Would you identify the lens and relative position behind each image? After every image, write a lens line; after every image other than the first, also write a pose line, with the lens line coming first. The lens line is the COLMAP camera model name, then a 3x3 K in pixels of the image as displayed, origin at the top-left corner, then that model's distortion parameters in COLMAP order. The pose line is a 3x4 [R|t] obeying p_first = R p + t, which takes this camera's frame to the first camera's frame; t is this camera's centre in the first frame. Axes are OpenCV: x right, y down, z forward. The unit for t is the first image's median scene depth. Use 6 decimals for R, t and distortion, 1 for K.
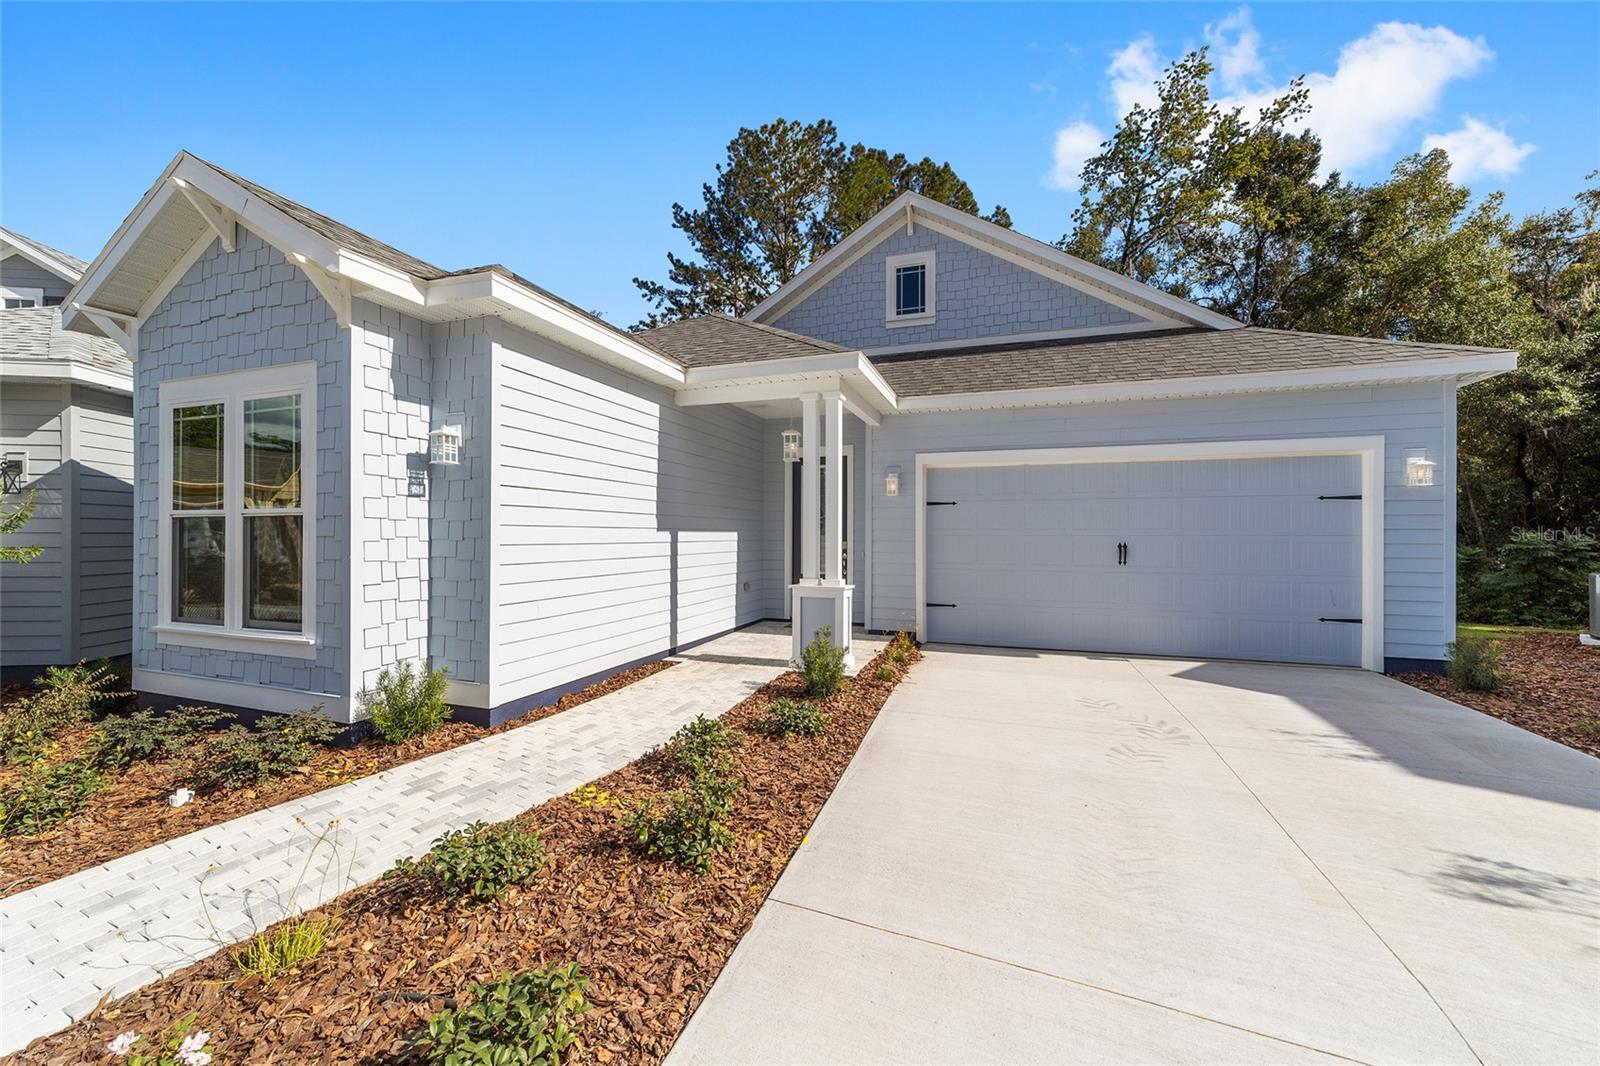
lens RADIAL K [[622.7, 0, 791.2], [0, 622.7, 530.9], [0, 0, 1]] dist [-0.017592, 0.009931]
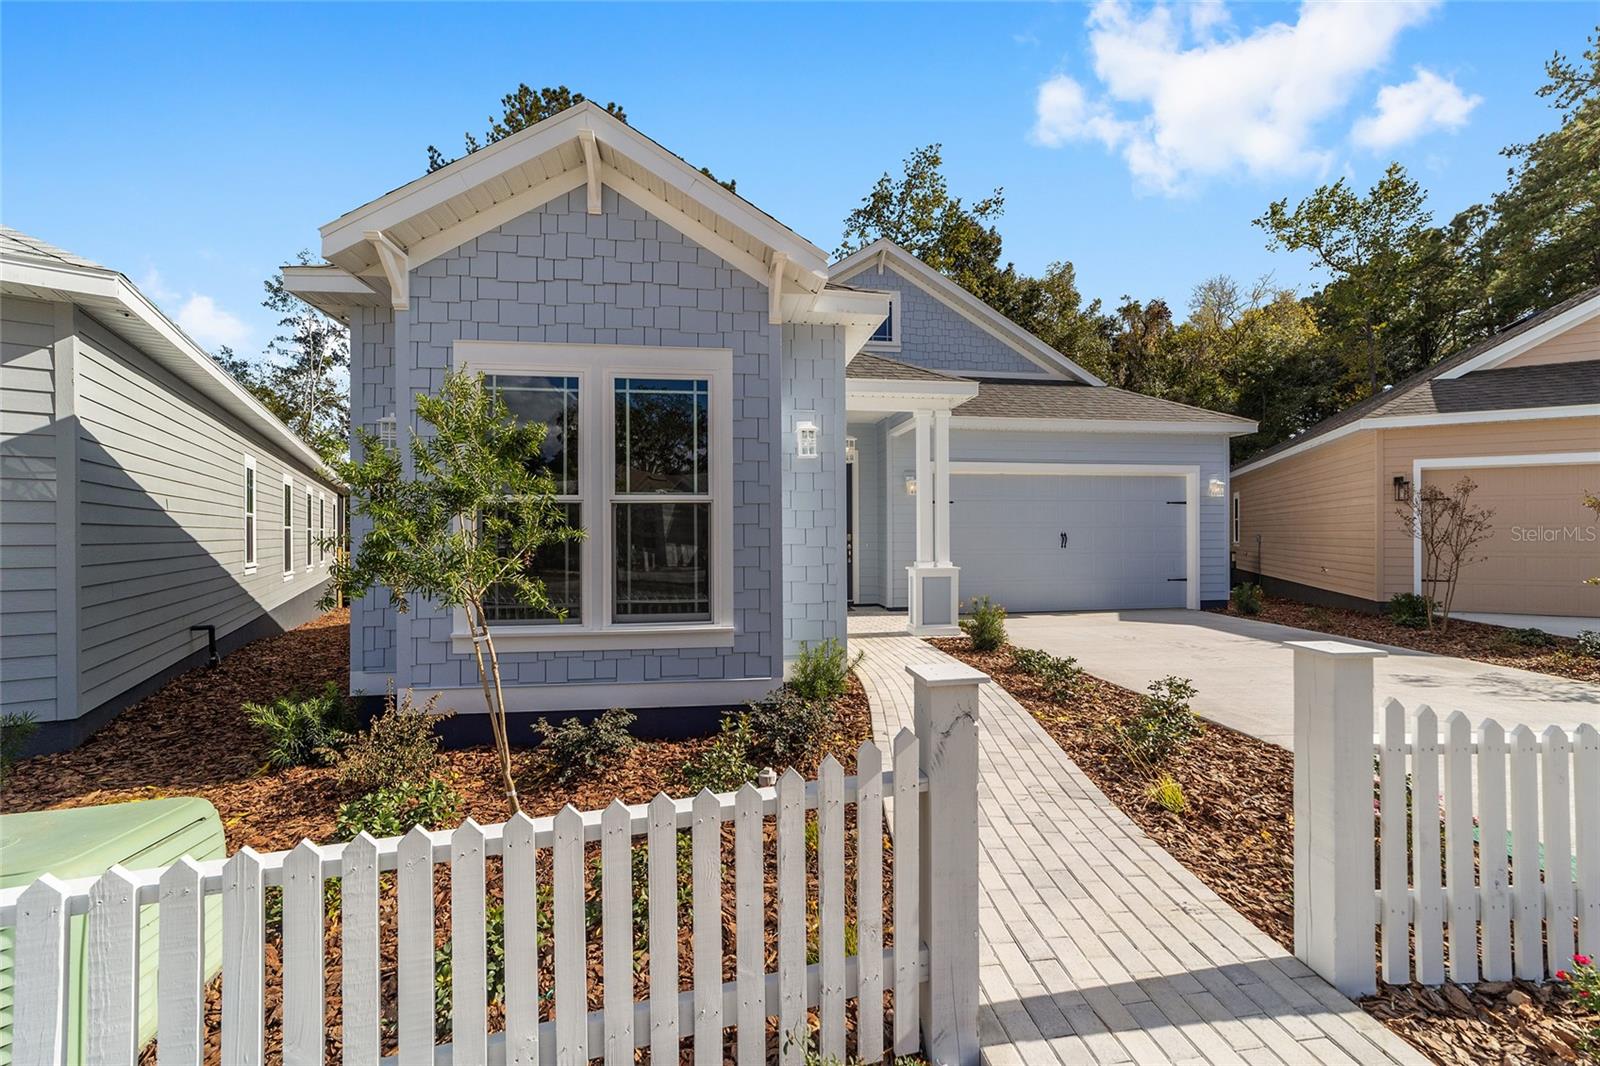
lens RADIAL K [[630.6, 0, 794.2], [0, 630.6, 528.5], [0, 0, 1]] dist [-0.018001, 0.009472]
pose [[0.885293, -0.002372, 0.465027, -0.195873], [0.003728, 0.999991, -0.001997, 0.003157], [-0.465018, 0.003501, 0.885294, 0.007702]]
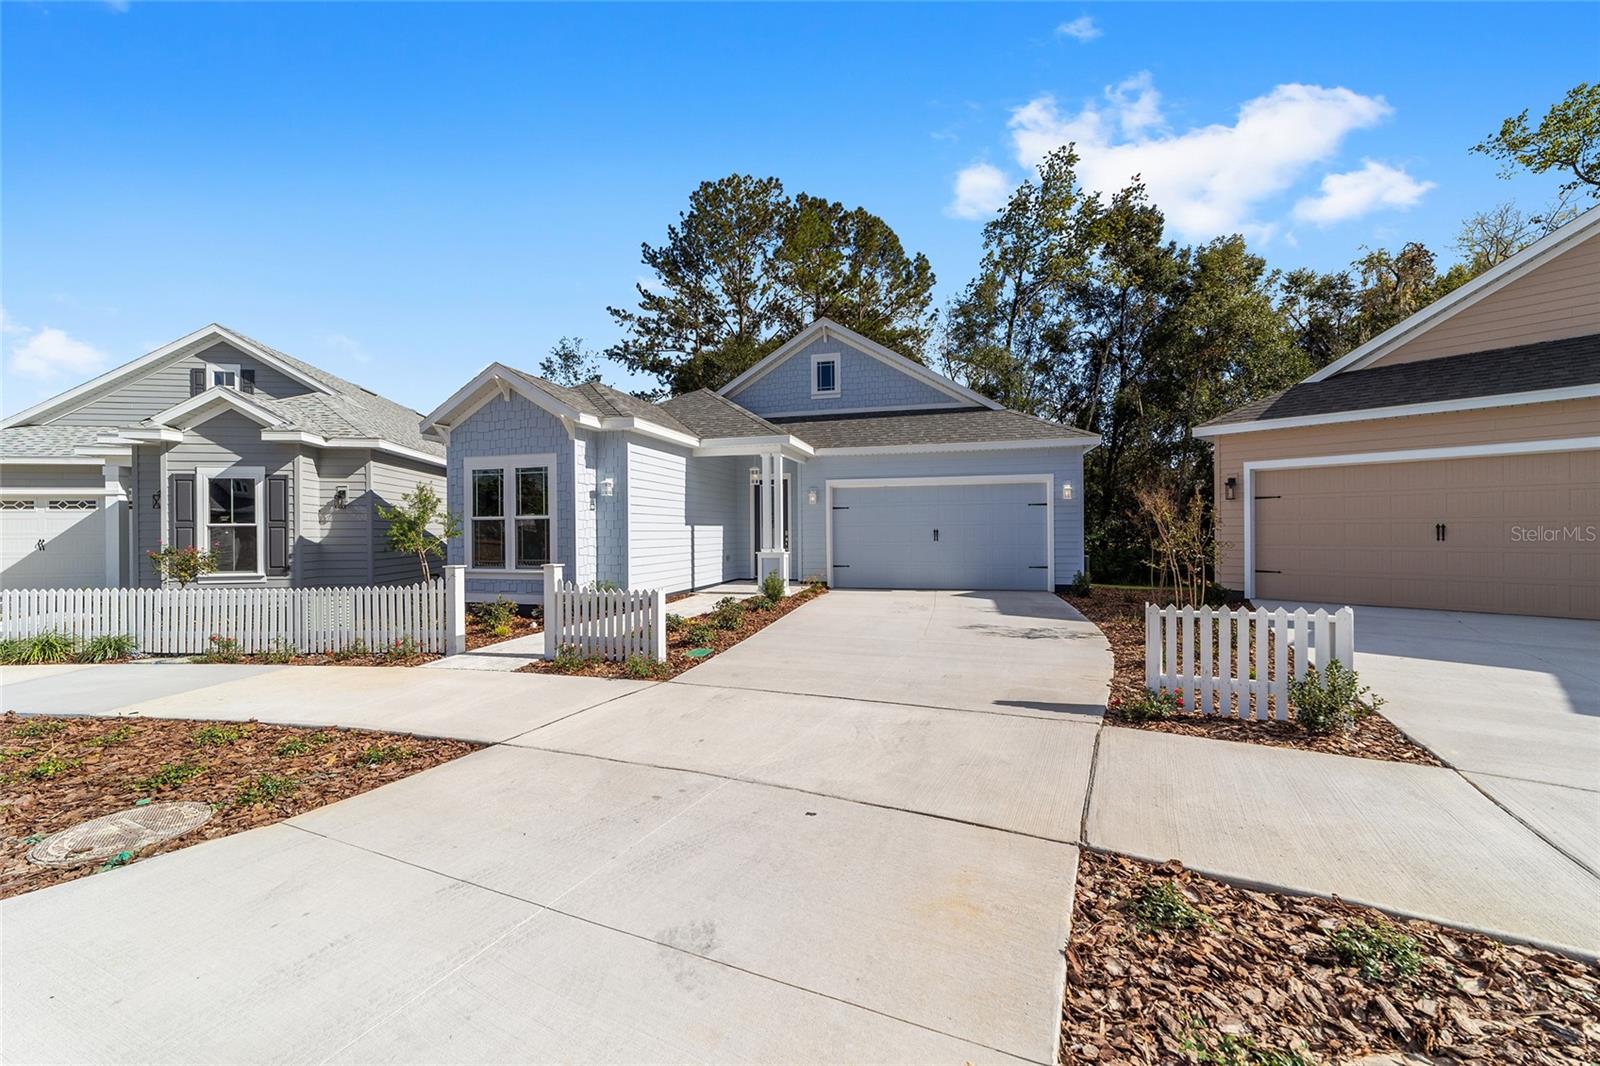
lens RADIAL K [[630.6, 0, 794.2], [0, 630.6, 528.5], [0, 0, 1]] dist [-0.018001, 0.009472]
pose [[0.996740, -0.010337, 0.080021, -0.010441], [0.010199, 0.999946, 0.002130, 0.002696], [-0.080038, -0.001307, 0.996791, -0.246410]]
